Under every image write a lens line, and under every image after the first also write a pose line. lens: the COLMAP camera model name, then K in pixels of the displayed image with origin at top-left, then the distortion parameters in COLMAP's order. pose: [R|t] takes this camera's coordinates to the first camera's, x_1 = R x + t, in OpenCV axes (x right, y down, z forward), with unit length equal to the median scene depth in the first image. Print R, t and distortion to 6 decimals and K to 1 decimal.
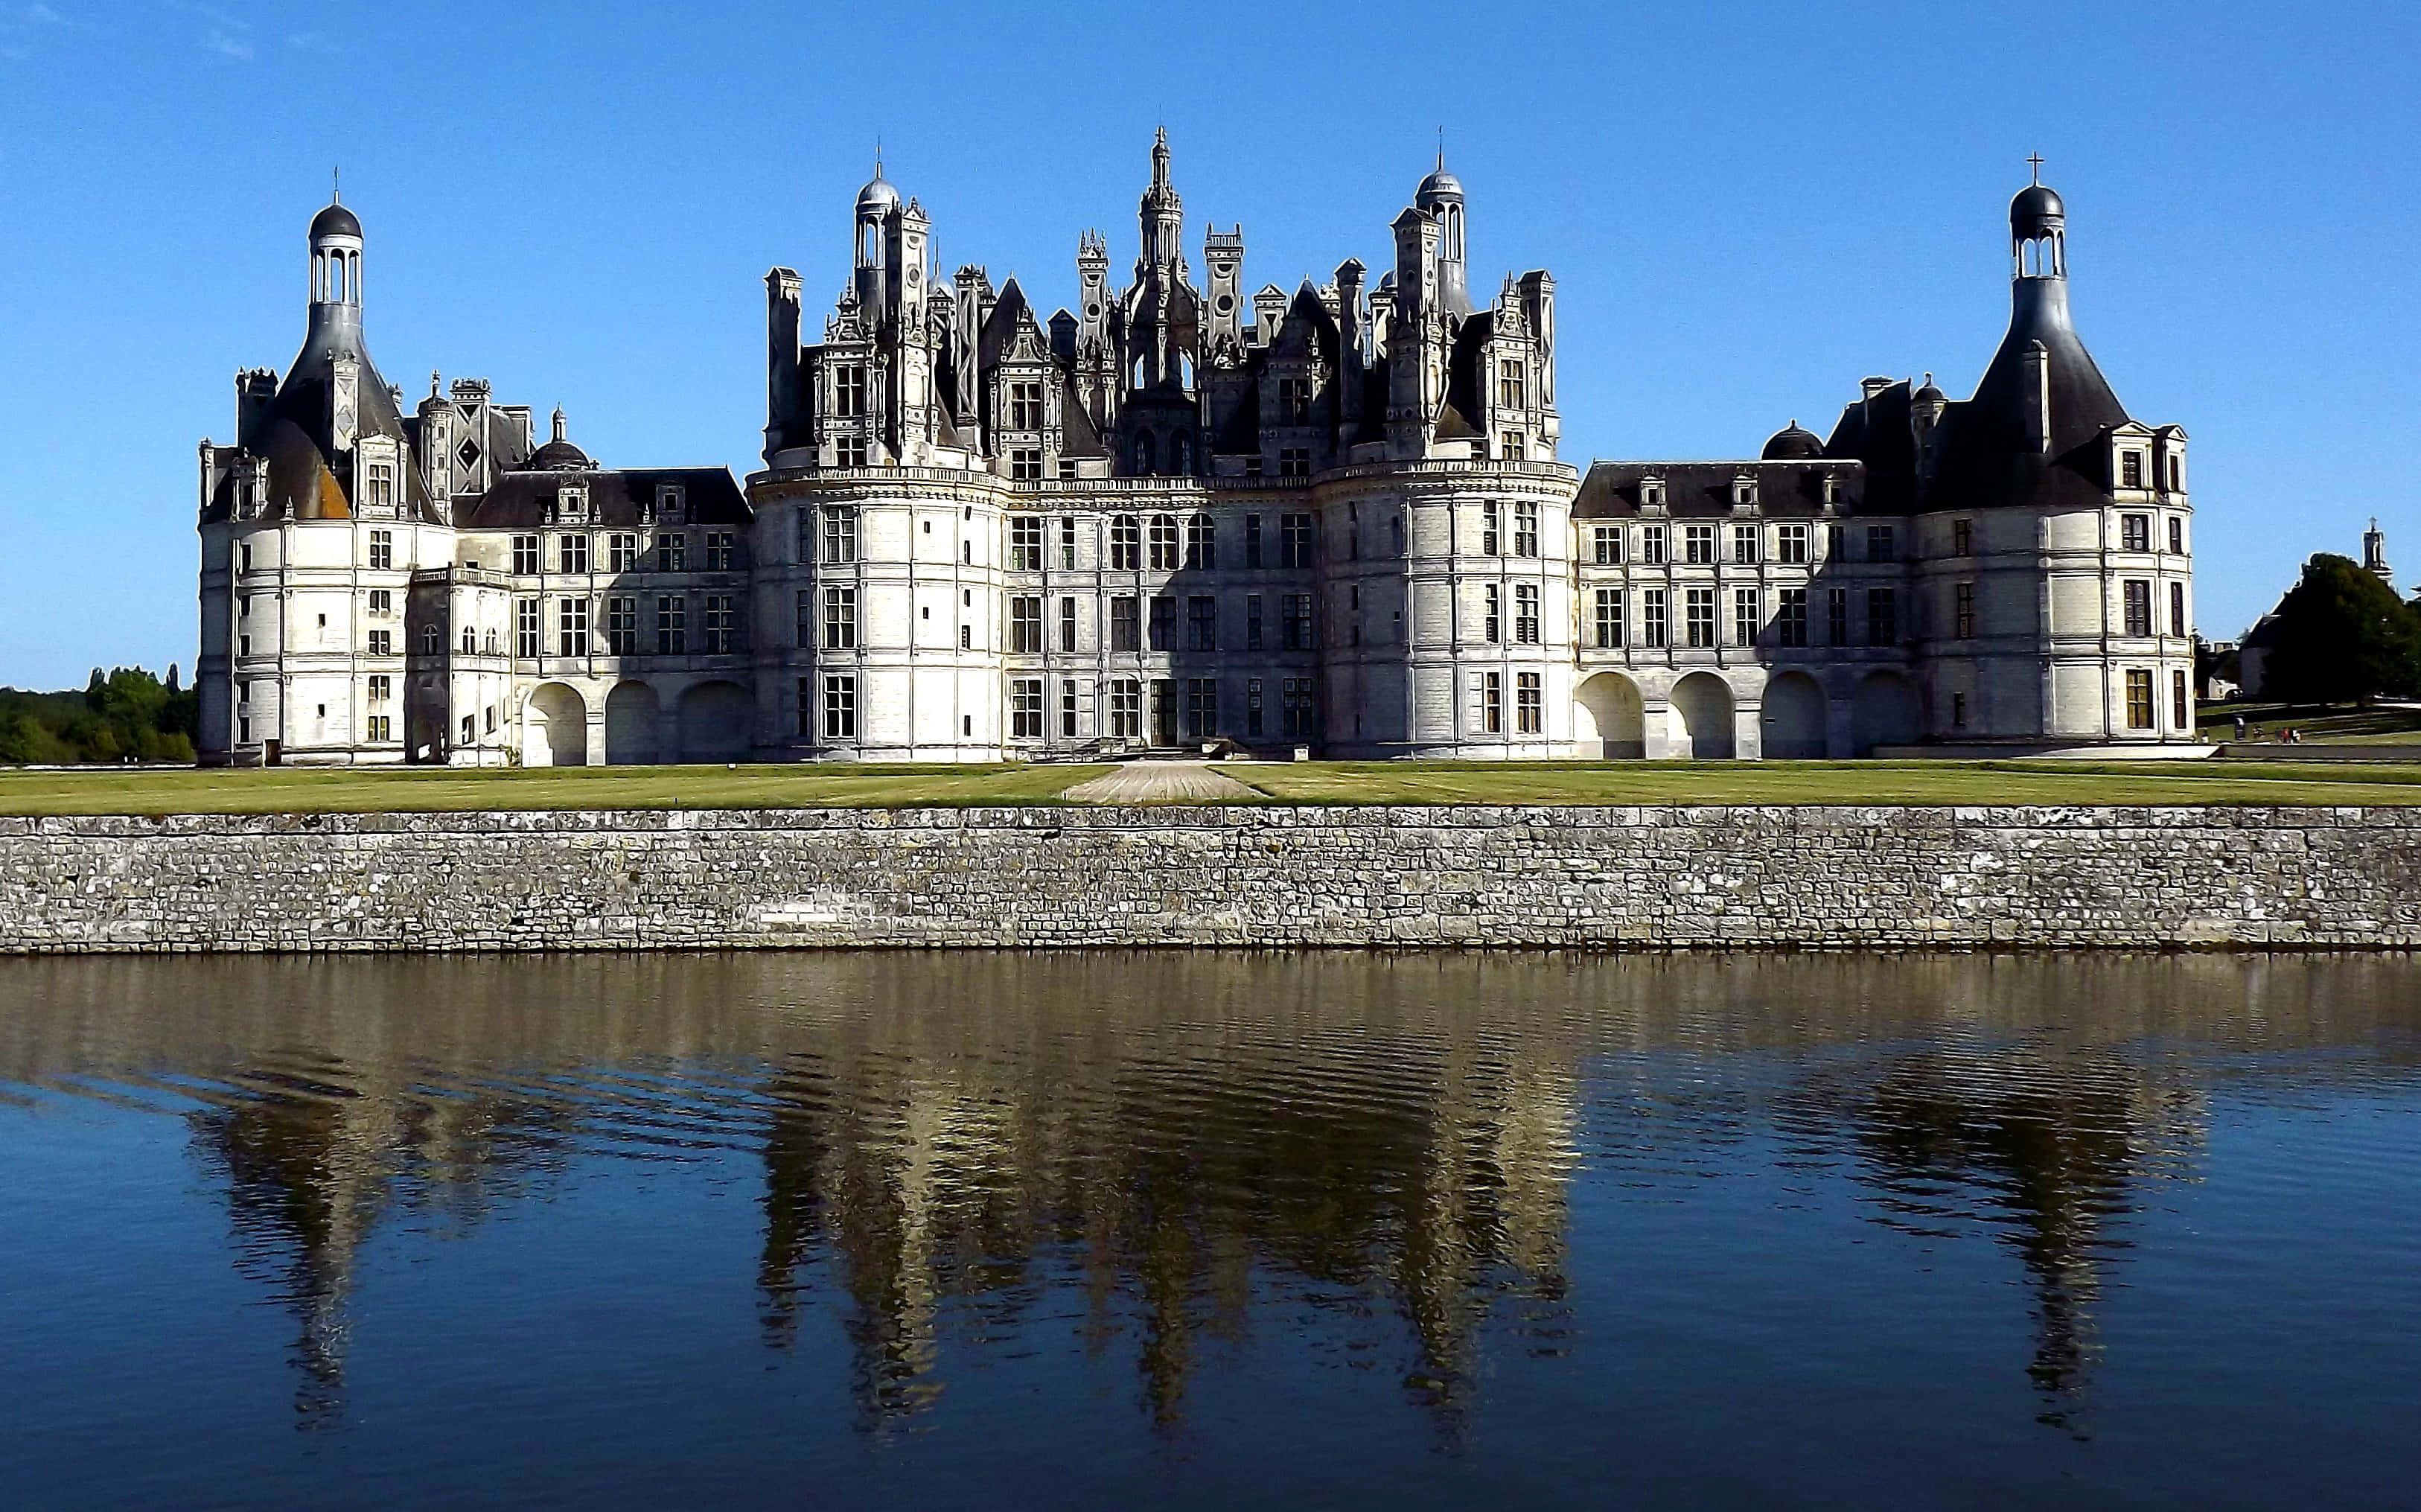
lens RADIAL K [[2553.3, 0, 1127.5], [0, 2553.3, 700.0], [0, 0, 1]] dist [-0.064163, -0.015059]
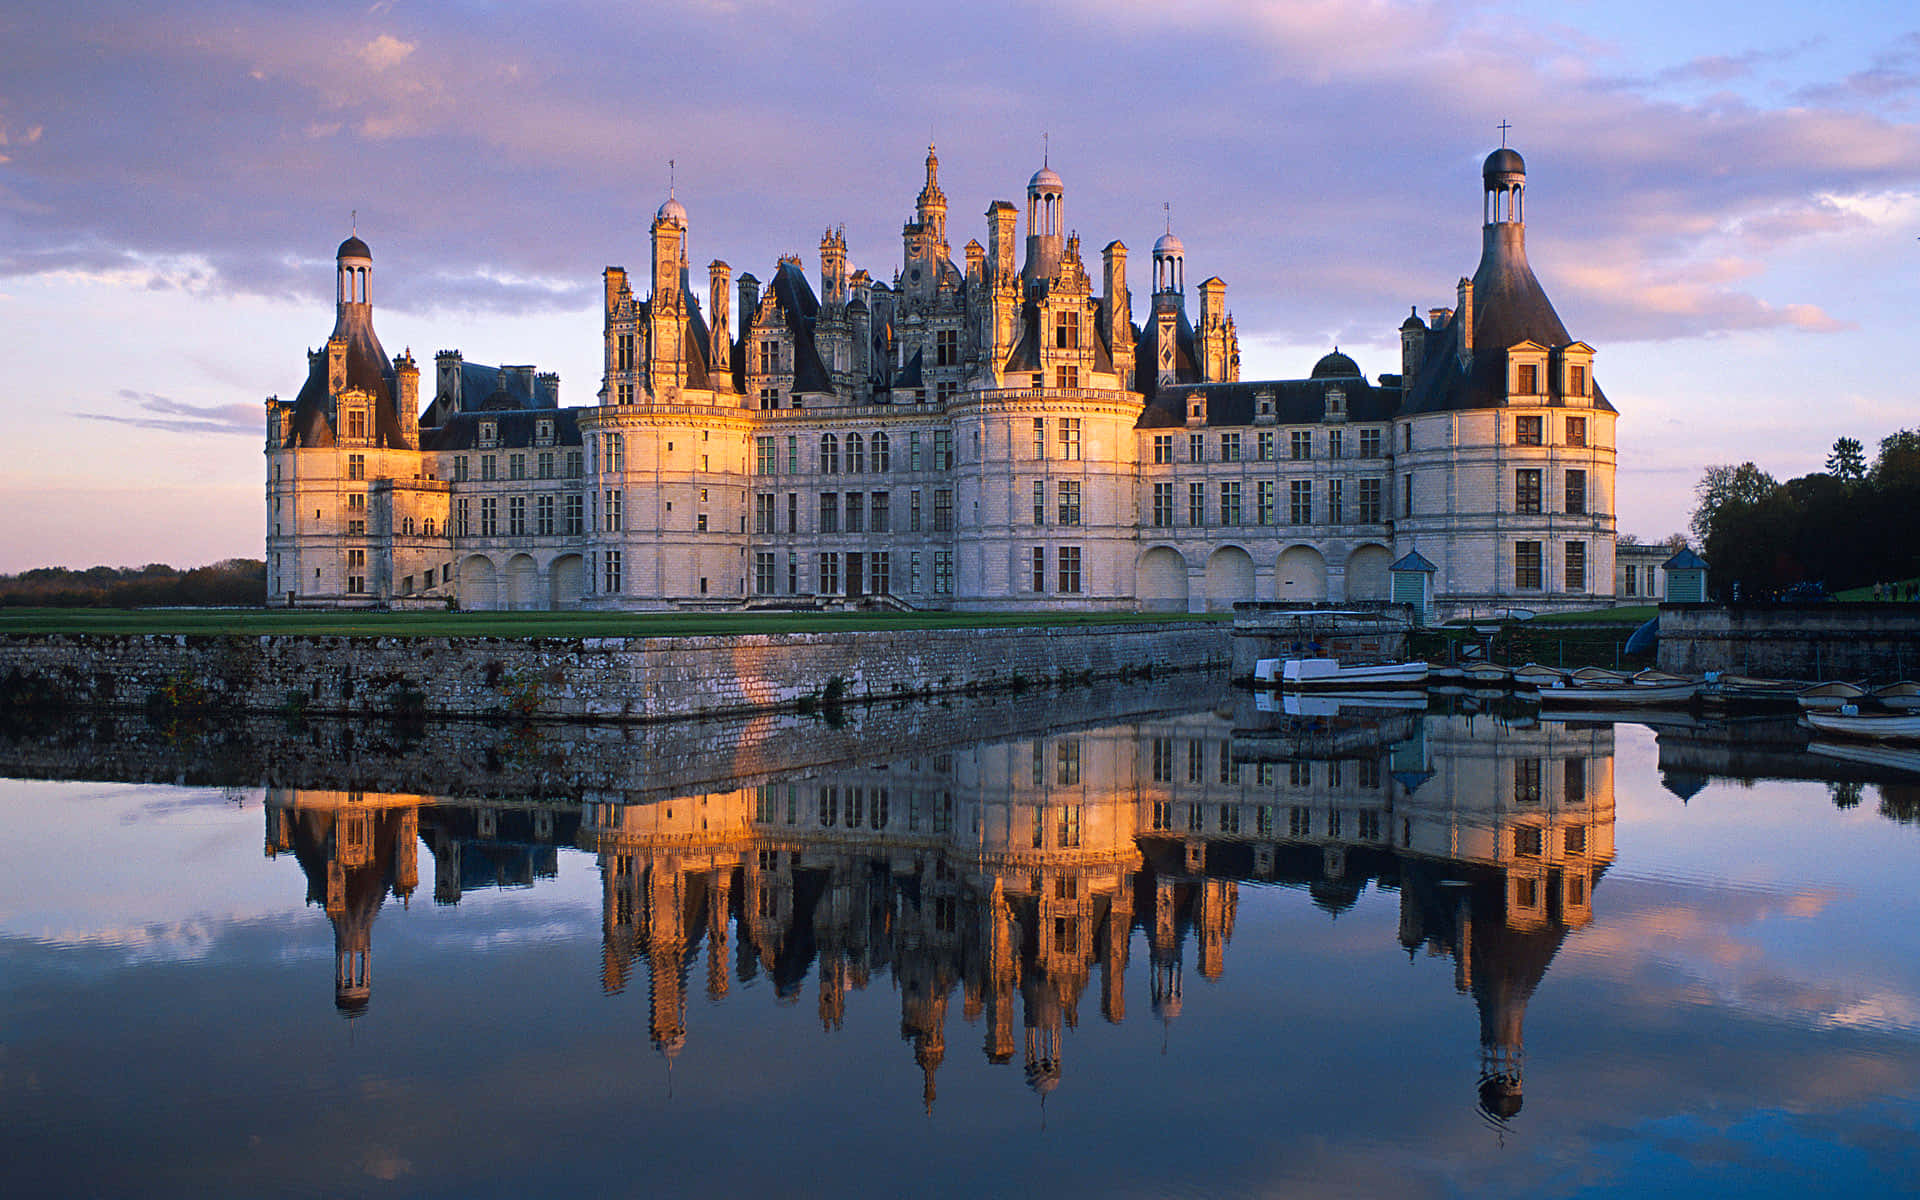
lens RADIAL K [[2065.6, 0, 960.0], [0, 2065.6, 600.0], [0, 0, 1]] dist [-0.003845, 0.003239]
pose [[0.940228, 0.006333, -0.340486, 0.454484], [-0.001221, 0.999883, 0.015225, 0.000904], [0.340543, -0.013899, 0.940126, -0.033976]]
